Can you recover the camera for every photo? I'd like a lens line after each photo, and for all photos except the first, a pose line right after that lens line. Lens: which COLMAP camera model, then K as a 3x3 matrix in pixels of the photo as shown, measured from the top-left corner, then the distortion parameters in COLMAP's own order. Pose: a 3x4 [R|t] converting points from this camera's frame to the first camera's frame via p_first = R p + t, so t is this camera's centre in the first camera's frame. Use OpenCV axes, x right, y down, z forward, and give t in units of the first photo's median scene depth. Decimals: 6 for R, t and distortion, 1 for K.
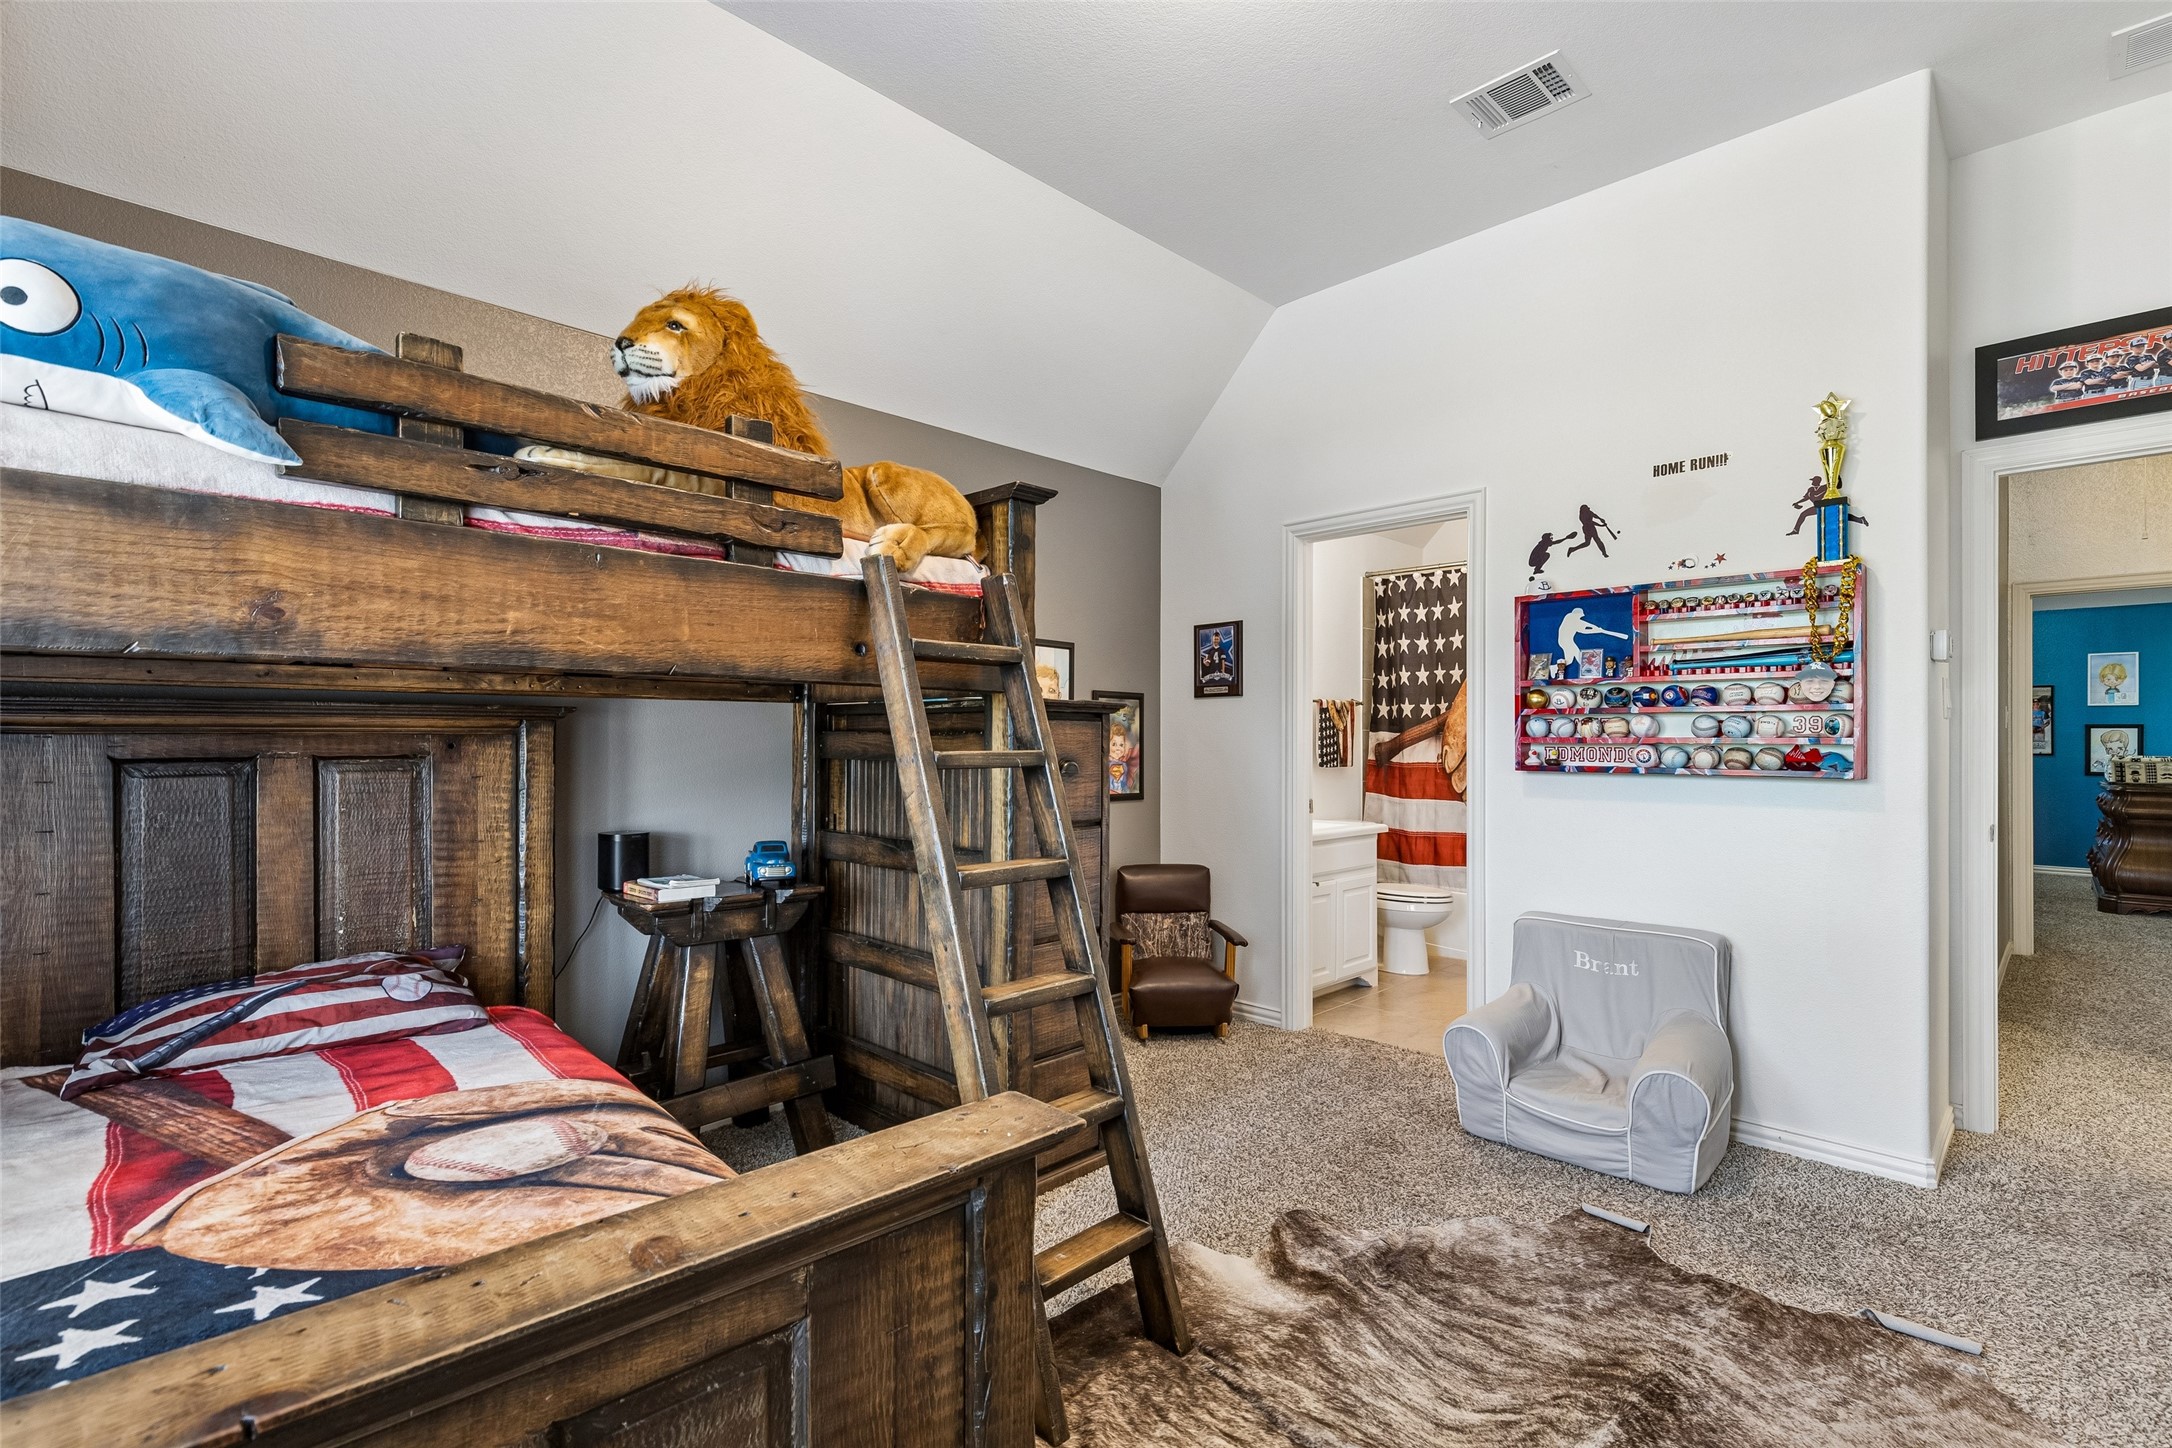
lens RADIAL K [[998.1, 0, 1073.2], [0, 998.1, 759.1], [0, 0, 1]] dist [-0.000653, -0.000591]
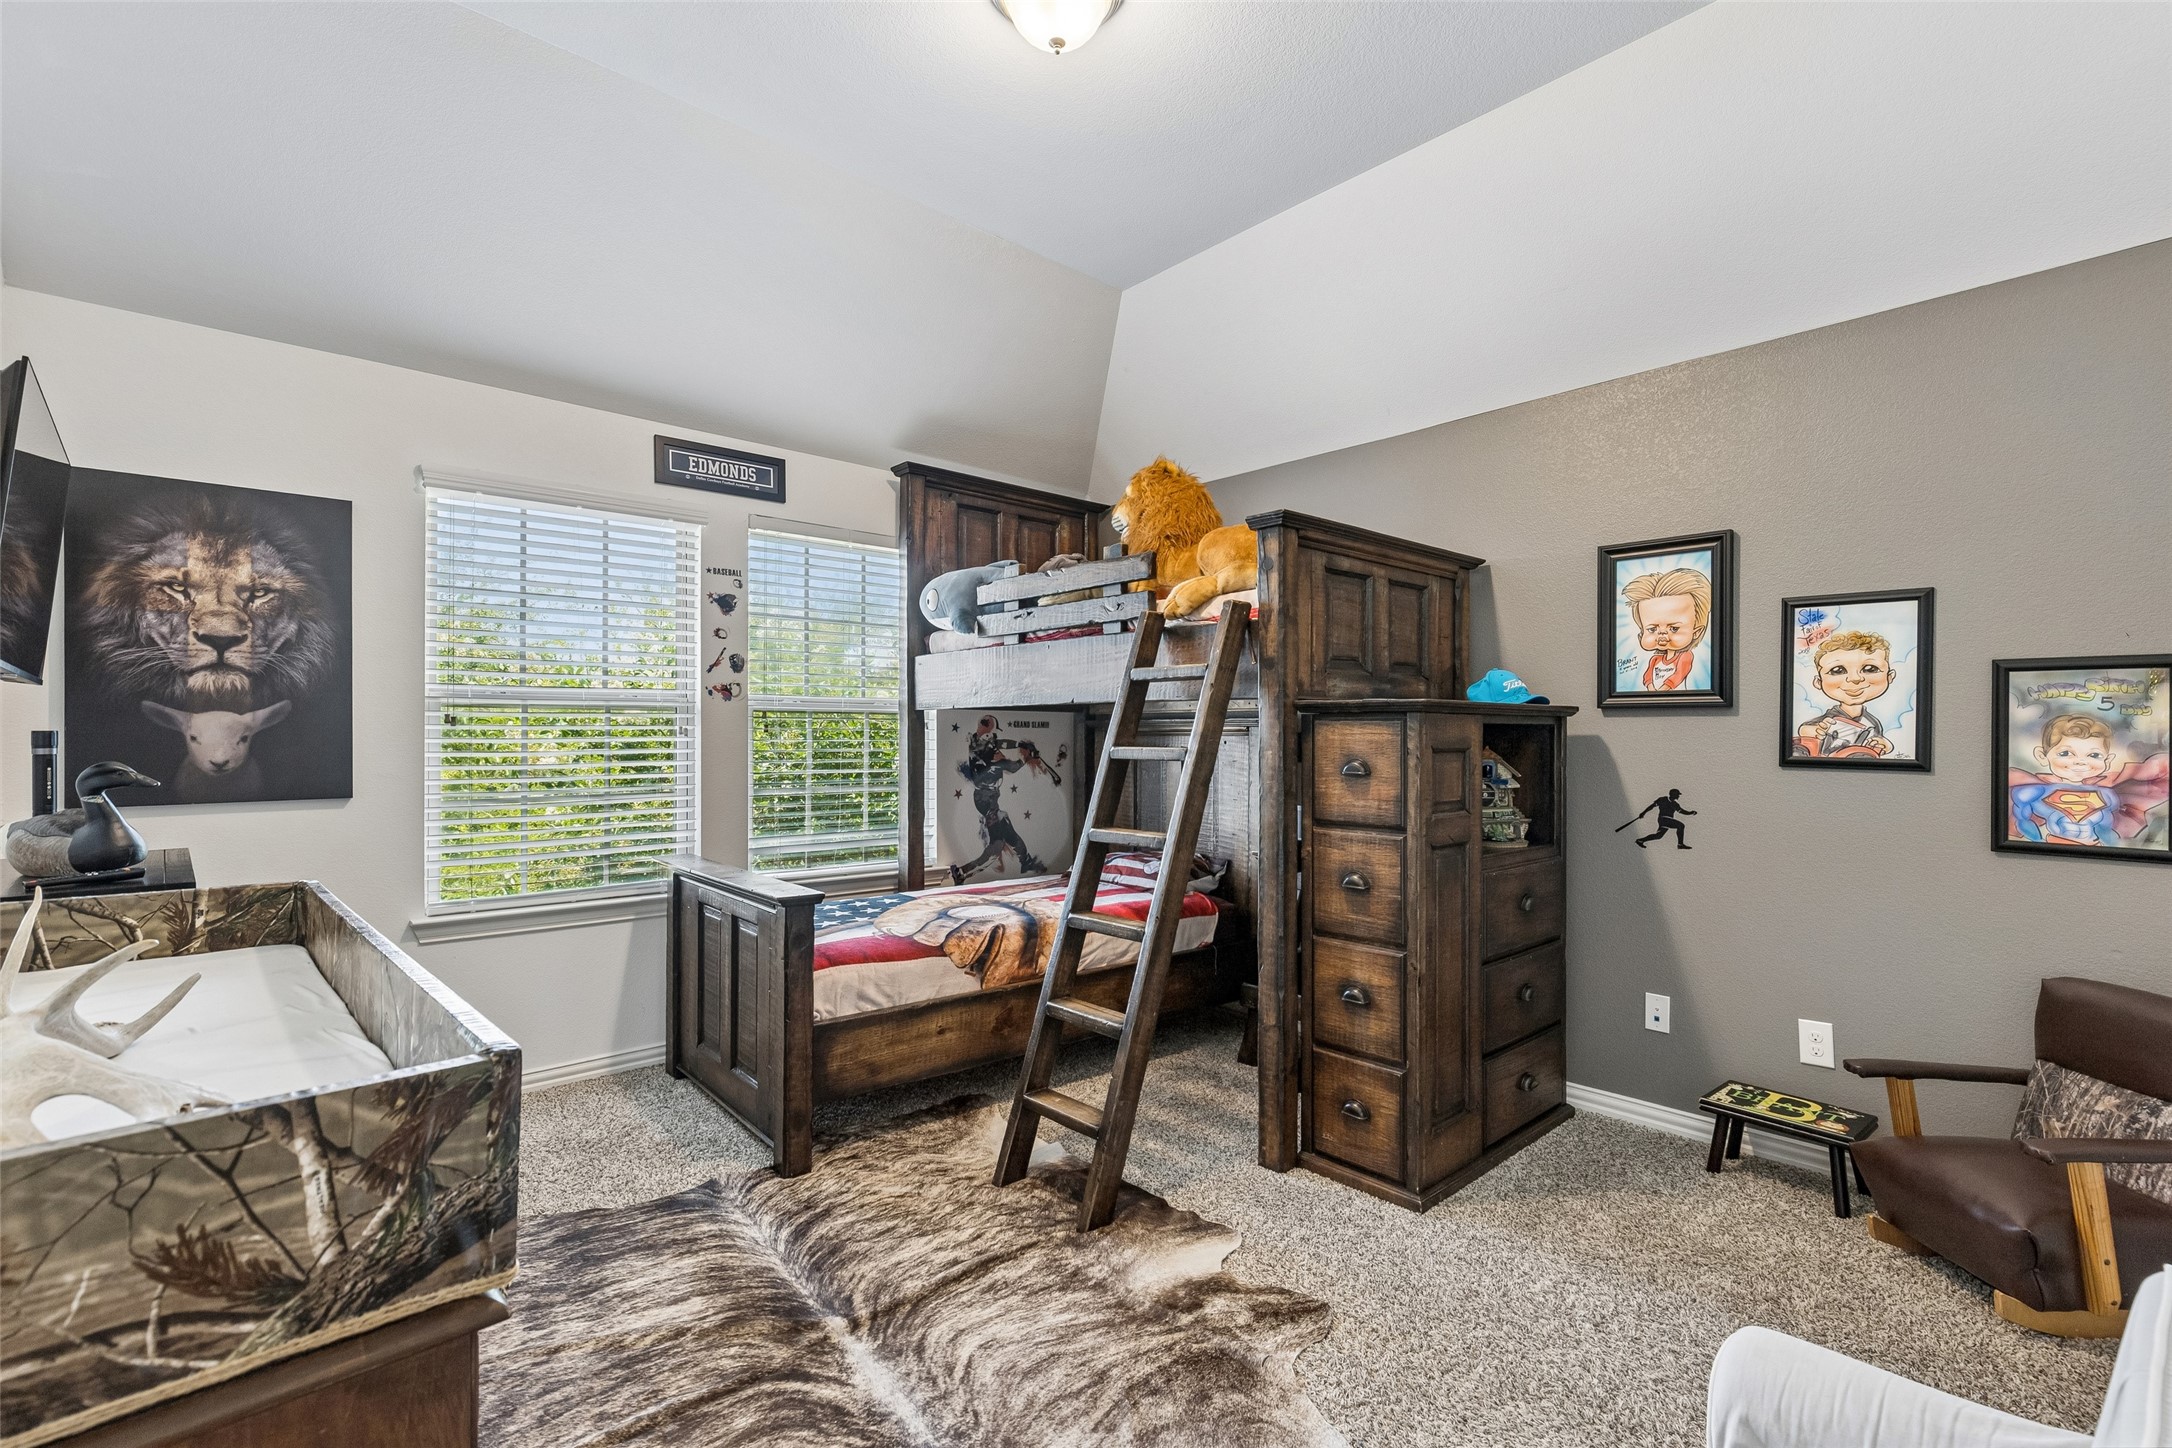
lens RADIAL K [[981.5, 0, 1085.3], [0, 981.5, 739.3], [0, 0, 1]] dist [0.001727, -0.000648]
pose [[-0.048424, 0.002670, -0.998823, 1.216318], [-0.031310, 0.999501, 0.004189, -0.016131], [0.998336, 0.031476, -0.048316, 0.964525]]
